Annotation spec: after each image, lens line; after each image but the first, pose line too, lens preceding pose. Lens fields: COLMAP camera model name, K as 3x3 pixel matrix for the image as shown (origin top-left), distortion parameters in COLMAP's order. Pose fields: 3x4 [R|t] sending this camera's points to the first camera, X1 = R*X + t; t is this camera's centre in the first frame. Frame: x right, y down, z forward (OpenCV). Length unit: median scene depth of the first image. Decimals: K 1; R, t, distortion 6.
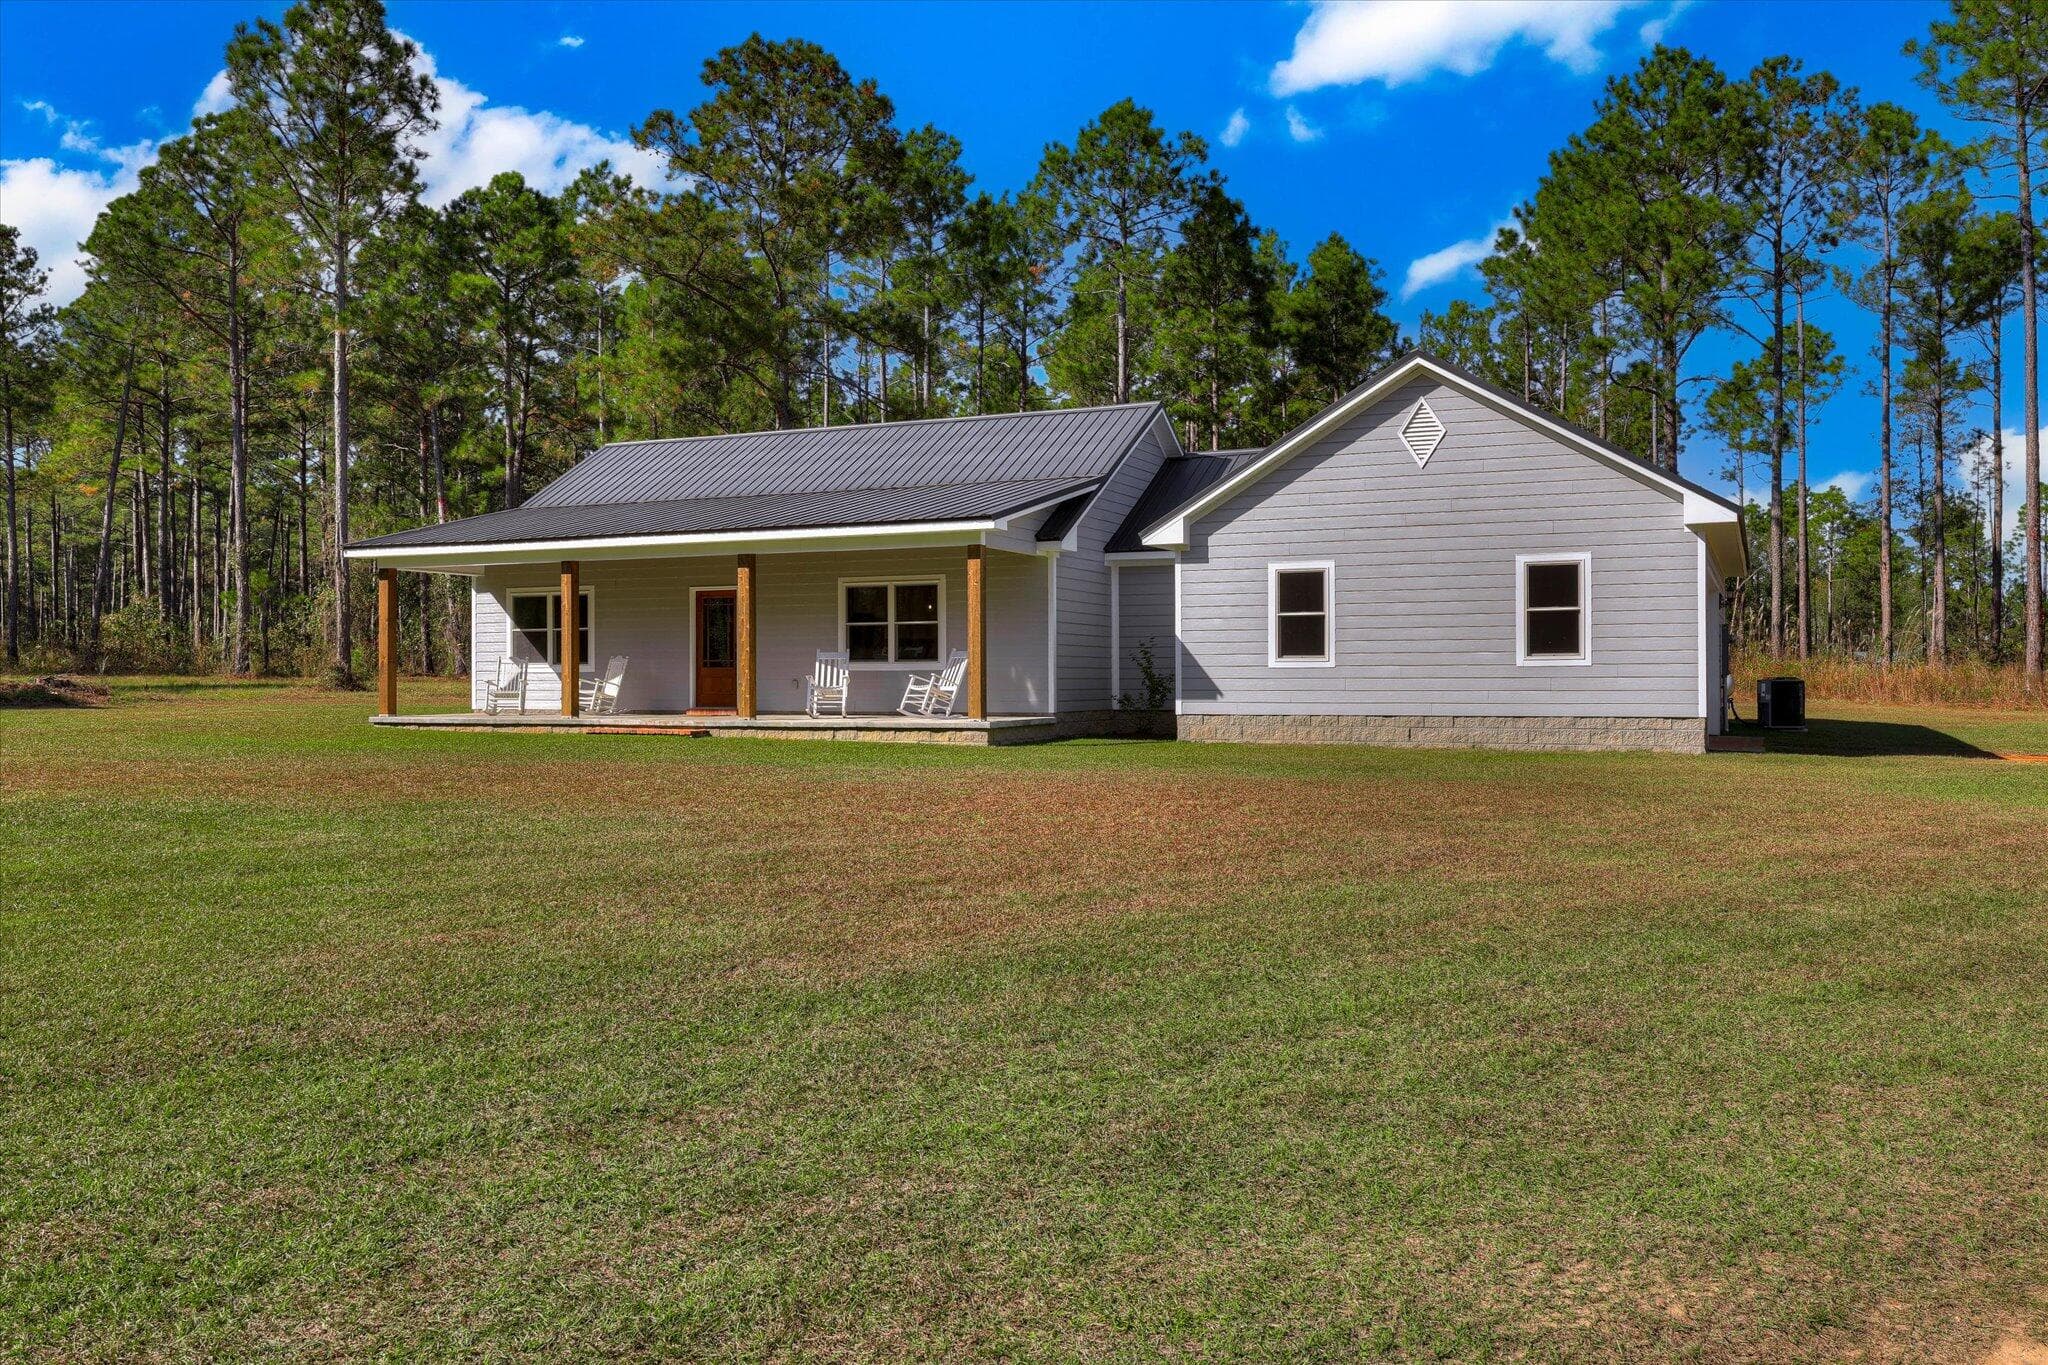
lens RADIAL K [[1710.1, 0, 1024.0], [0, 1710.1, 682.5], [0, 0, 1]] dist [0.001864, -0.001504]
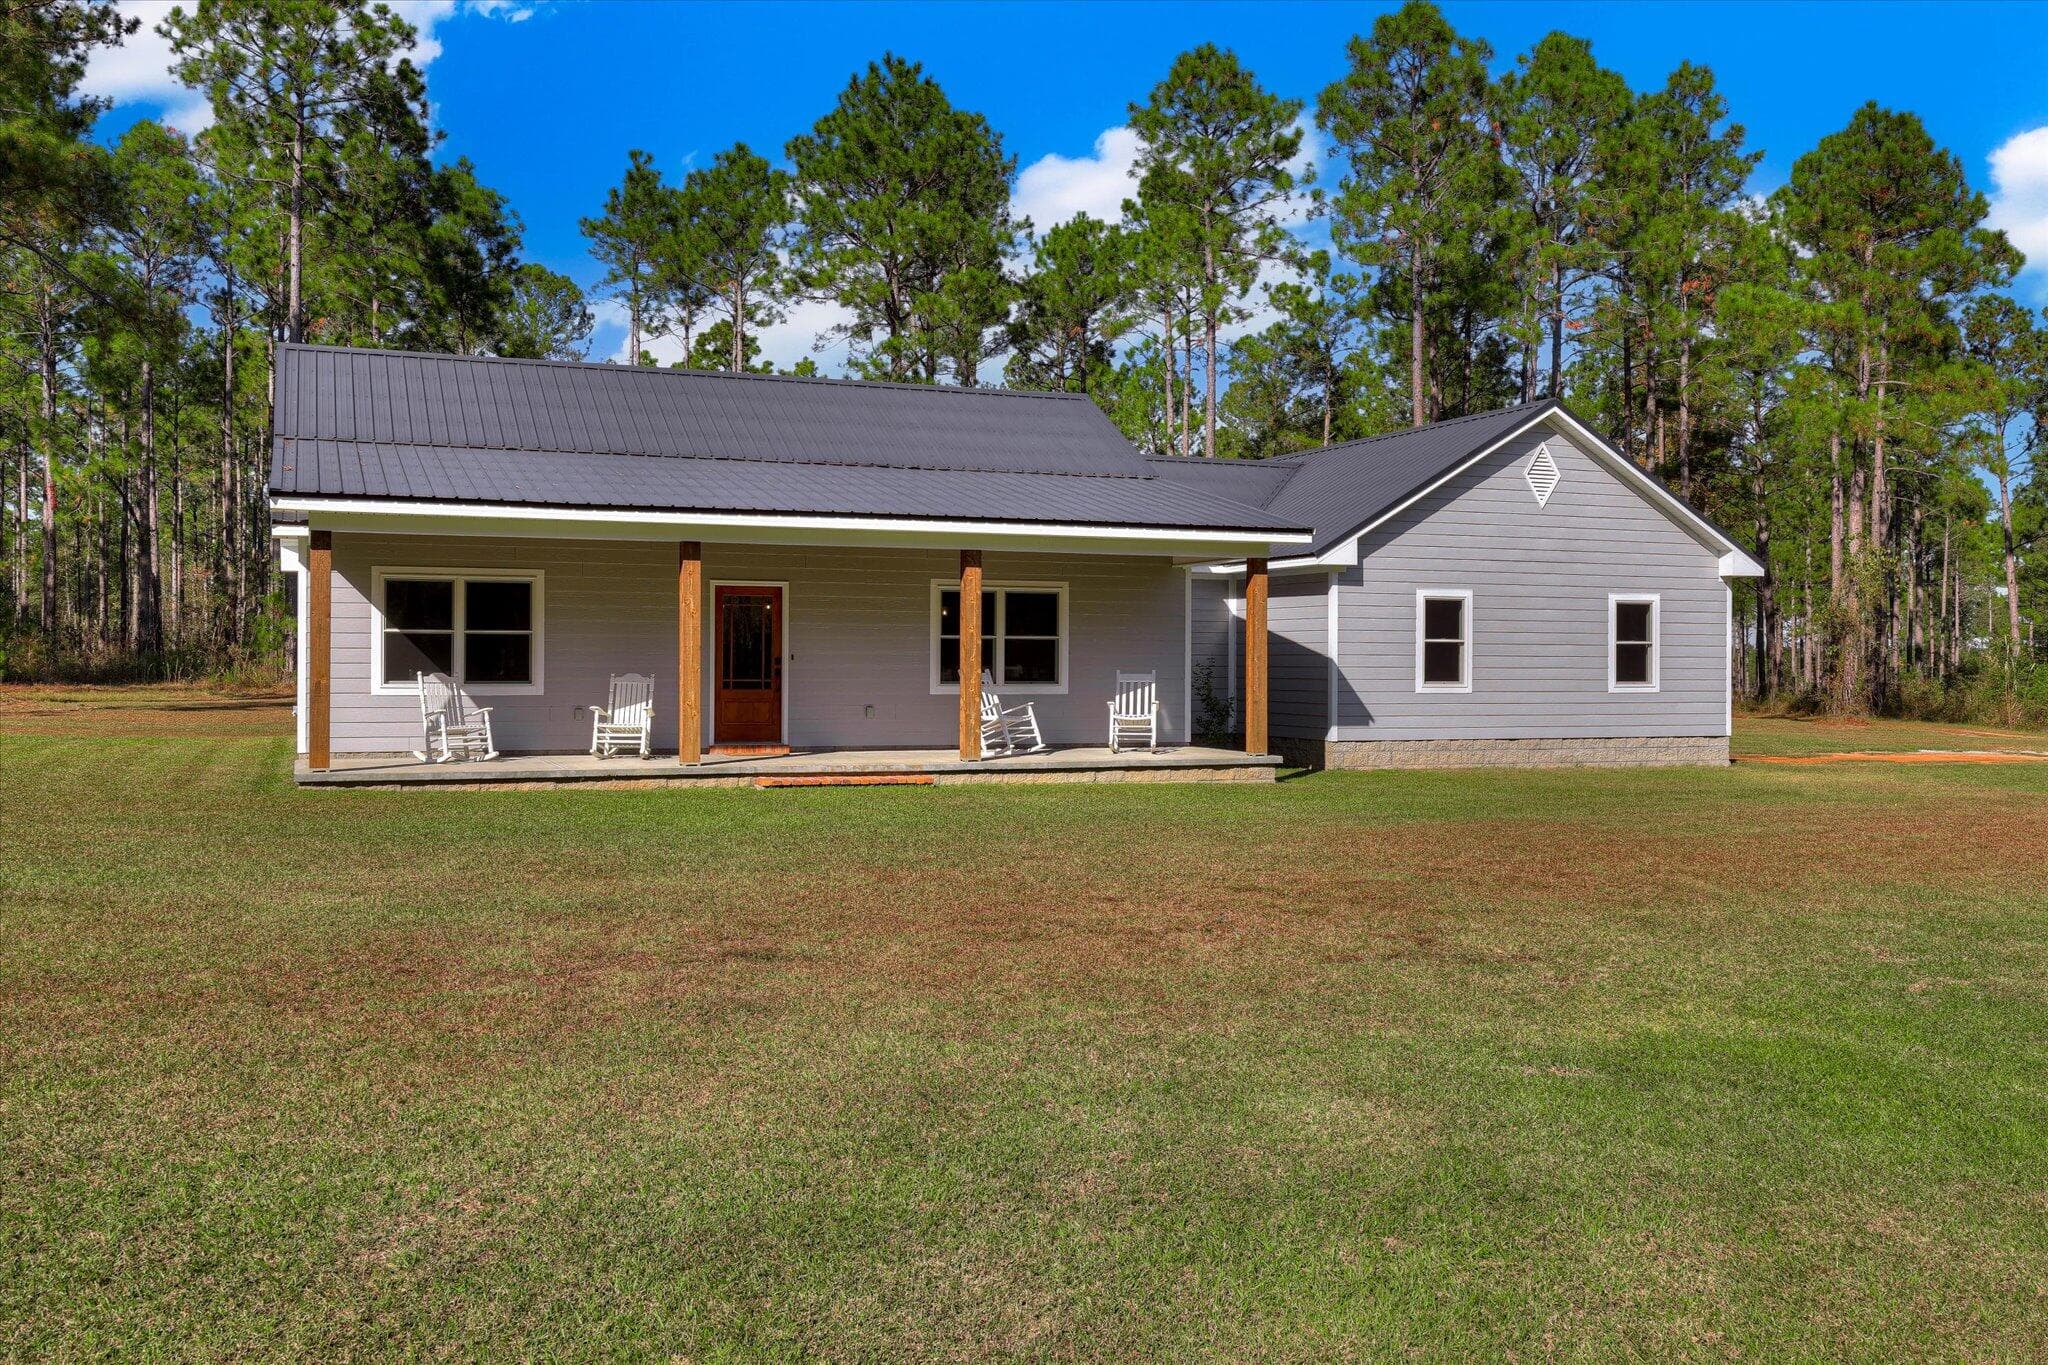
lens RADIAL K [[1828.7, 0, 1059.8], [0, 1828.7, 673.2], [0, 0, 1]] dist [0.000946, 0.000521]
pose [[0.682860, 0.002083, 0.730547, -0.783021], [-0.005799, 0.999980, 0.002569, -0.021946], [-0.730527, -0.005990, 0.682858, 0.417506]]
